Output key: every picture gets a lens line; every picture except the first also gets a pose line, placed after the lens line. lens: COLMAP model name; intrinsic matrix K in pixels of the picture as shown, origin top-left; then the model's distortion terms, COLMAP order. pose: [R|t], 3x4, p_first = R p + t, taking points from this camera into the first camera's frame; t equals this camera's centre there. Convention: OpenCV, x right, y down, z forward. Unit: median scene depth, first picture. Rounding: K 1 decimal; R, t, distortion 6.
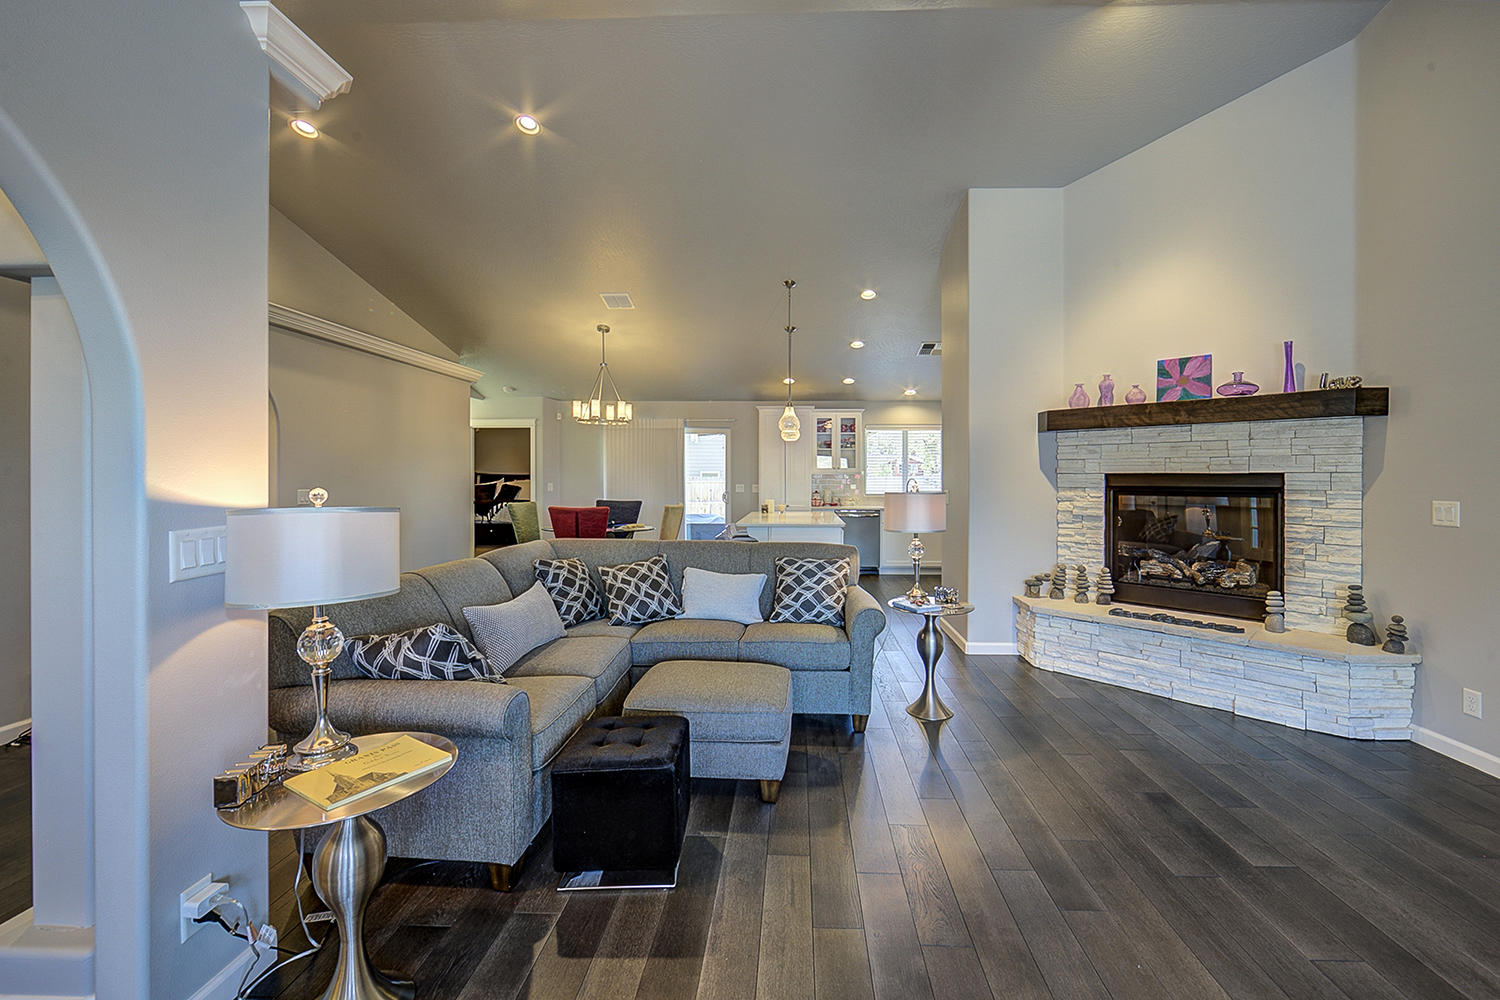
lens RADIAL K [[612.5, 0, 778.3], [0, 612.5, 479.0], [0, 0, 1]] dist [-0.003168, -0.000426]
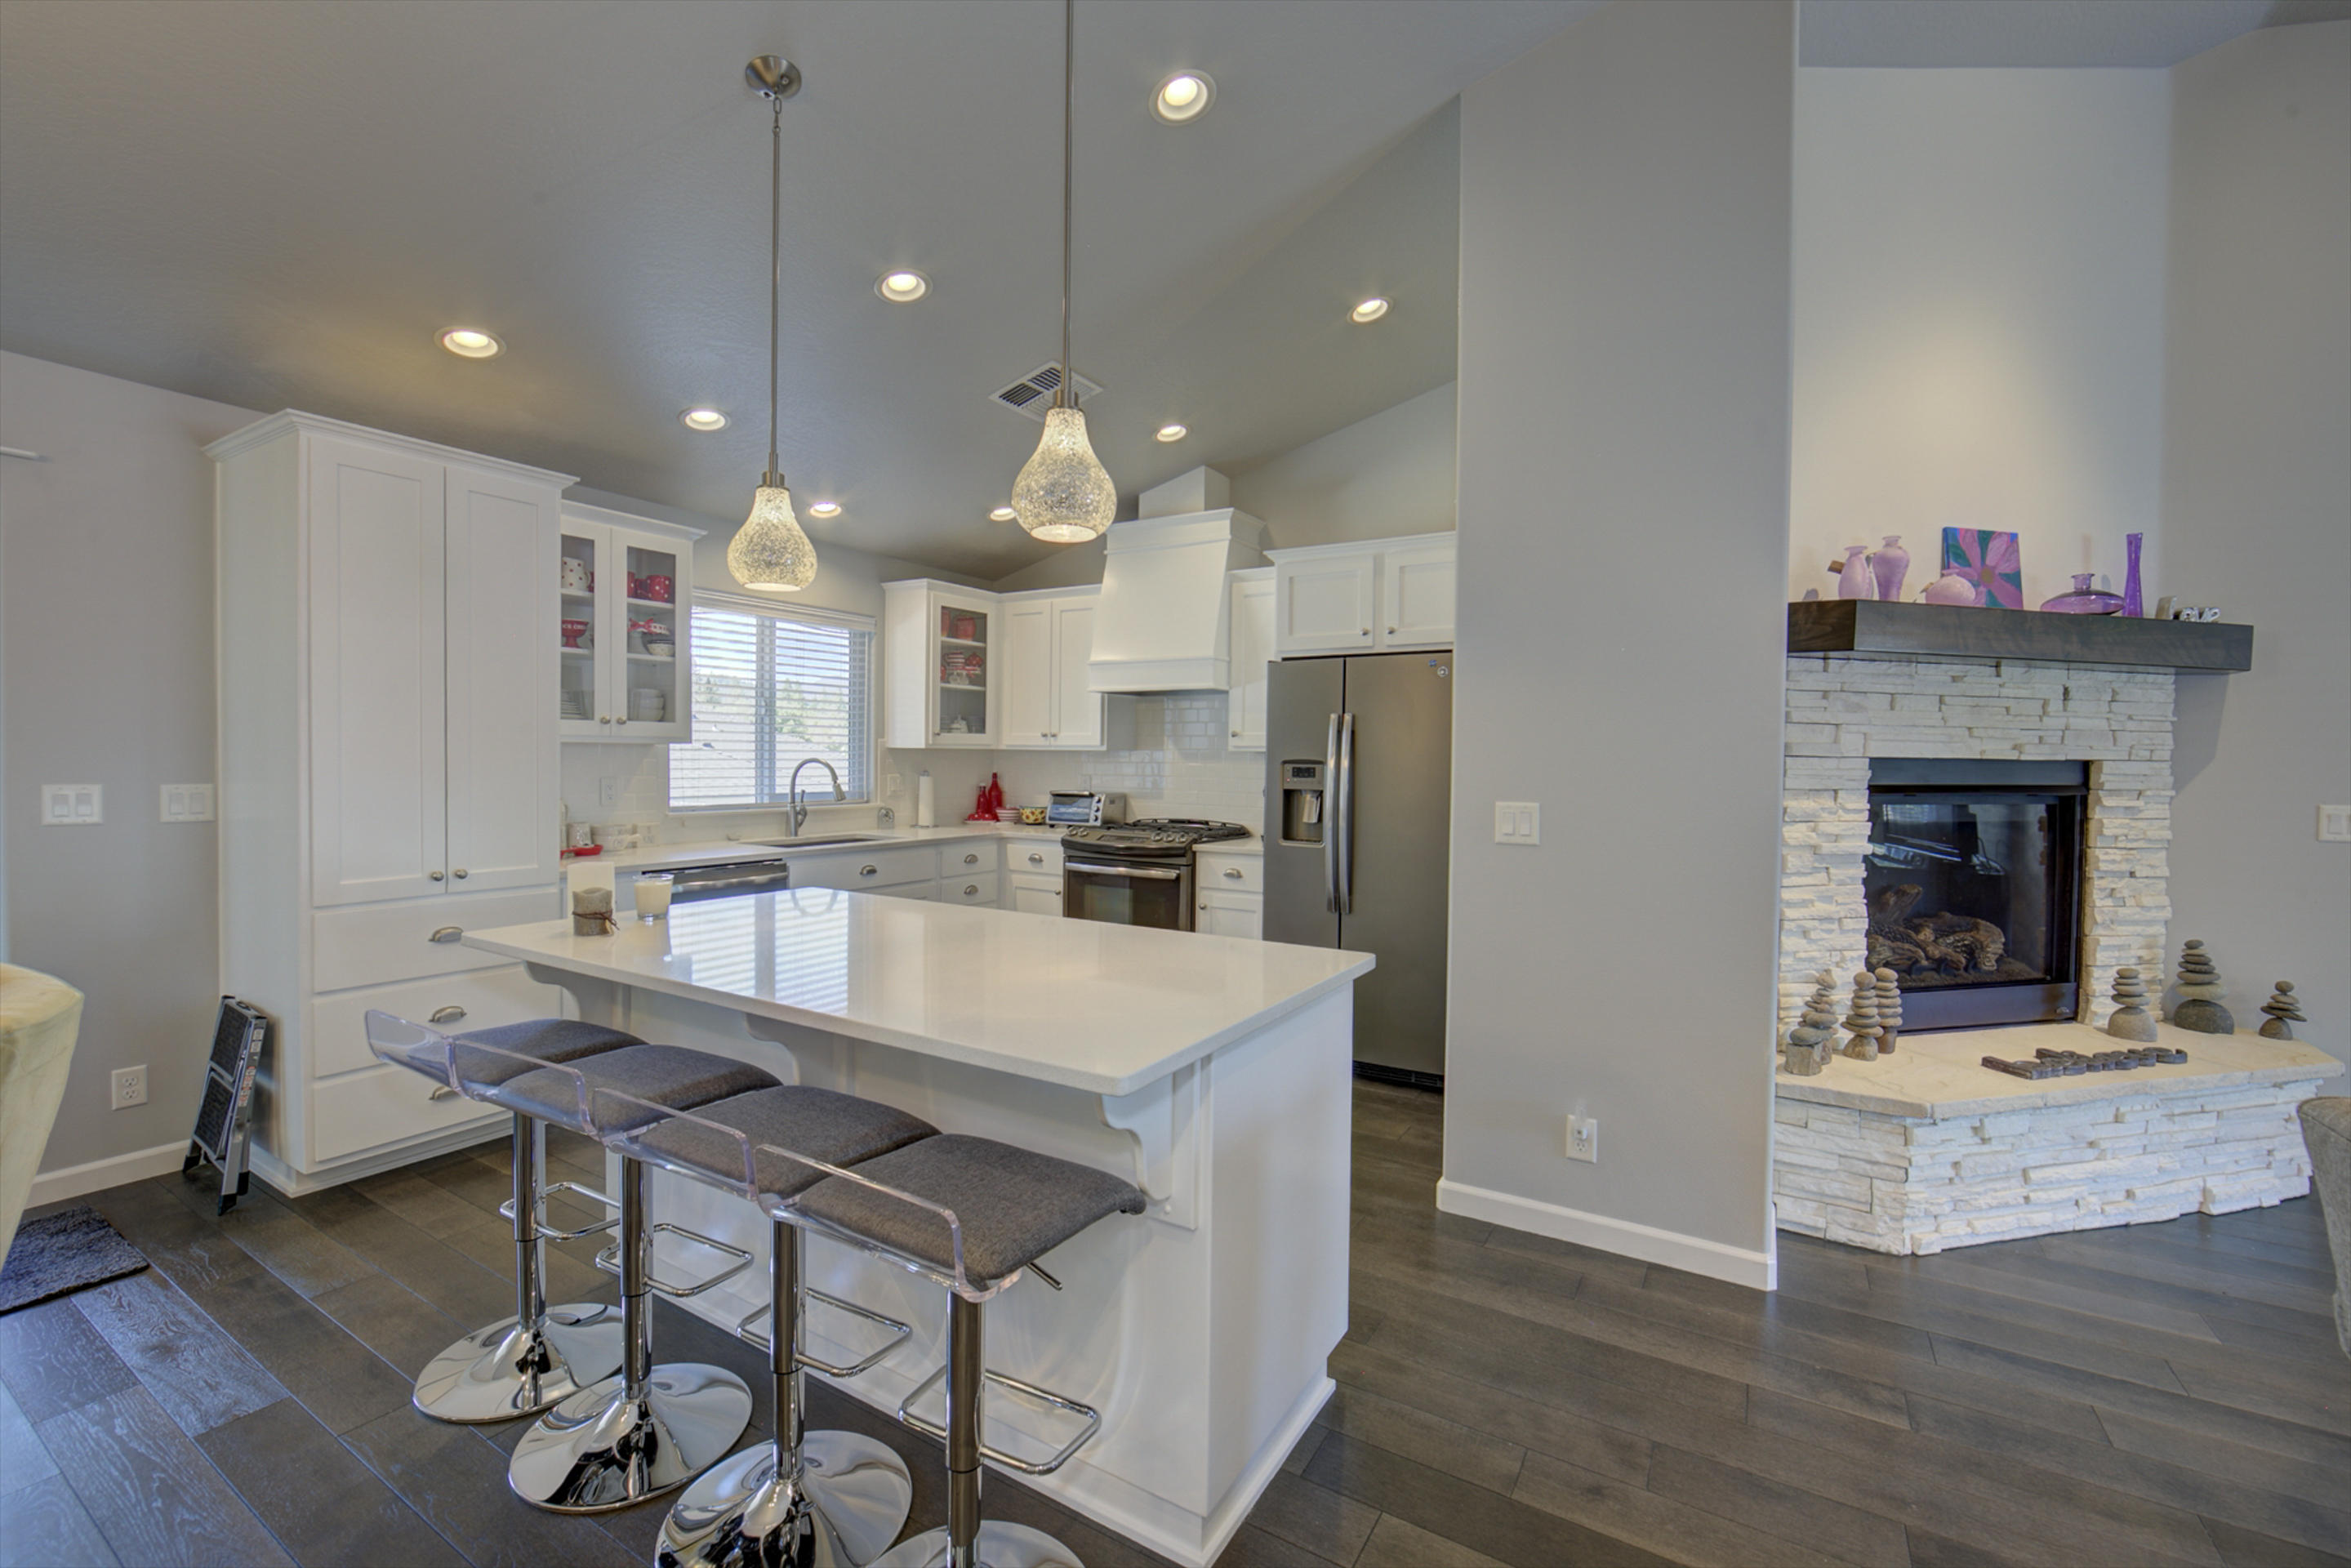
lens RADIAL K [[992.5, 0, 1185.5], [0, 992.5, 774.5], [0, 0, 1]] dist [-0.003983, -0.000675]
pose [[0.487213, -0.011813, 0.873203, -0.407822], [-0.006354, 0.999834, 0.017071, -0.006991], [-0.873260, -0.013865, 0.487057, 1.288161]]
